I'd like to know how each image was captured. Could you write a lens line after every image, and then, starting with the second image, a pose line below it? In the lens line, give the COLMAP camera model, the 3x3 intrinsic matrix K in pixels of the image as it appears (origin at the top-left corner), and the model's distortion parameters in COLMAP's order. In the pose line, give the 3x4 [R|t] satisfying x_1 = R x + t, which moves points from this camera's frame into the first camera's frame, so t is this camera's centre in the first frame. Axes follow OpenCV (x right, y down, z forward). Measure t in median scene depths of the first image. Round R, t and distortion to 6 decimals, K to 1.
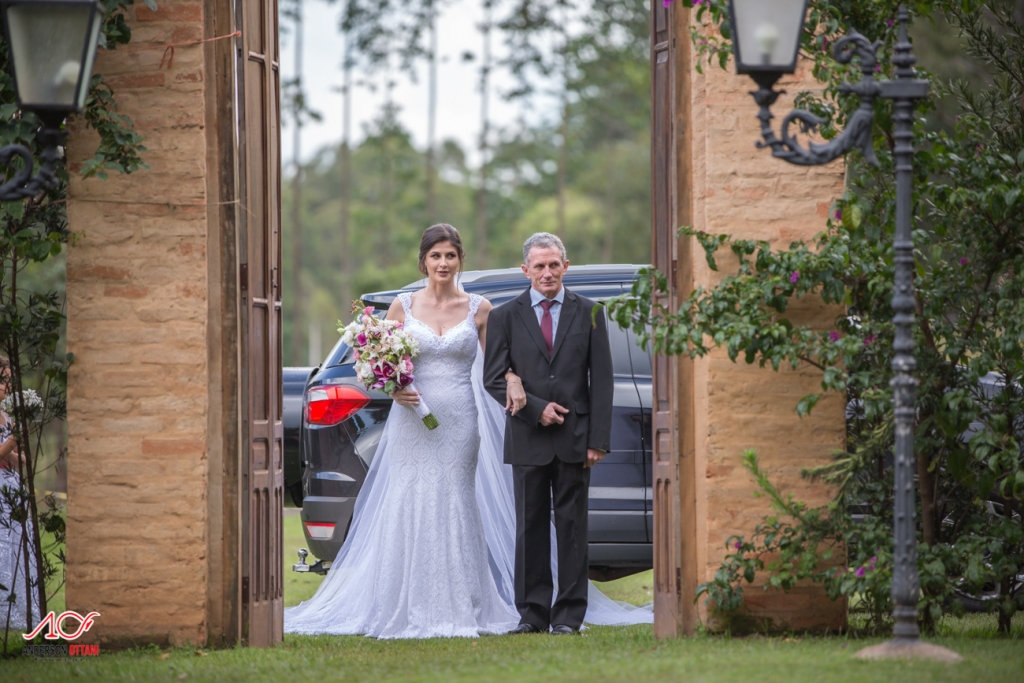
lens RADIAL K [[6248.0, 0, 508.3], [0, 6248.0, 285.5], [0, 0, 1]] dist [2.707559, 13.000614]
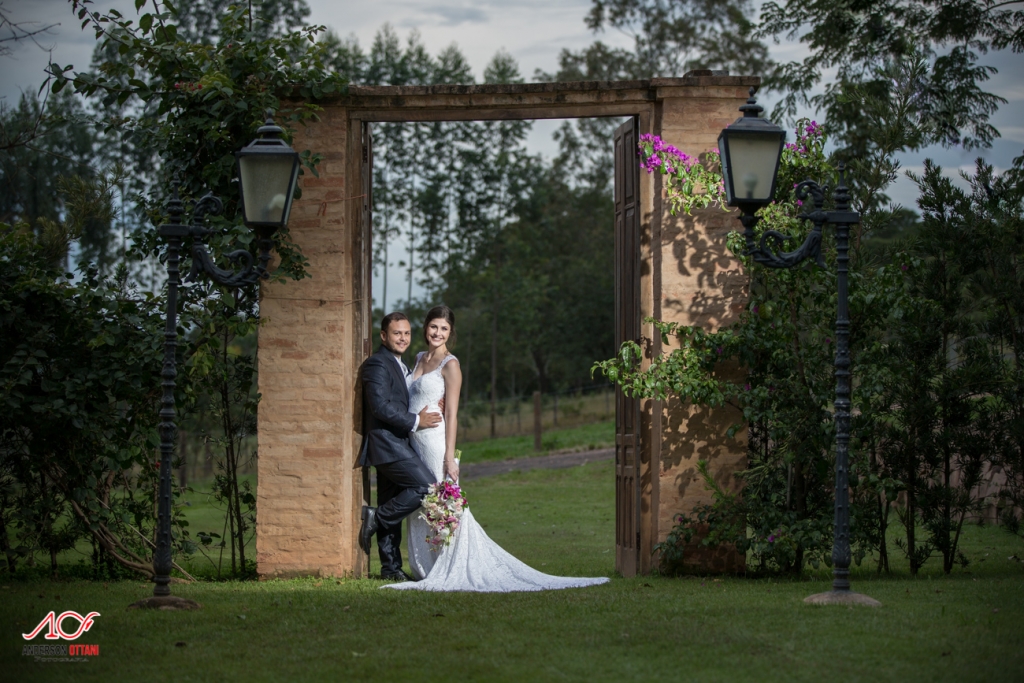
lens RADIAL K [[6248.0, 0, 508.3], [0, 6248.0, 285.5], [0, 0, 1]] dist [2.707559, 13.000614]
pose [[0.998795, 0.010077, -0.048033, 0.070064], [-0.010224, 0.999944, -0.002829, -0.012777], [0.048002, 0.003317, 0.998842, -0.588375]]
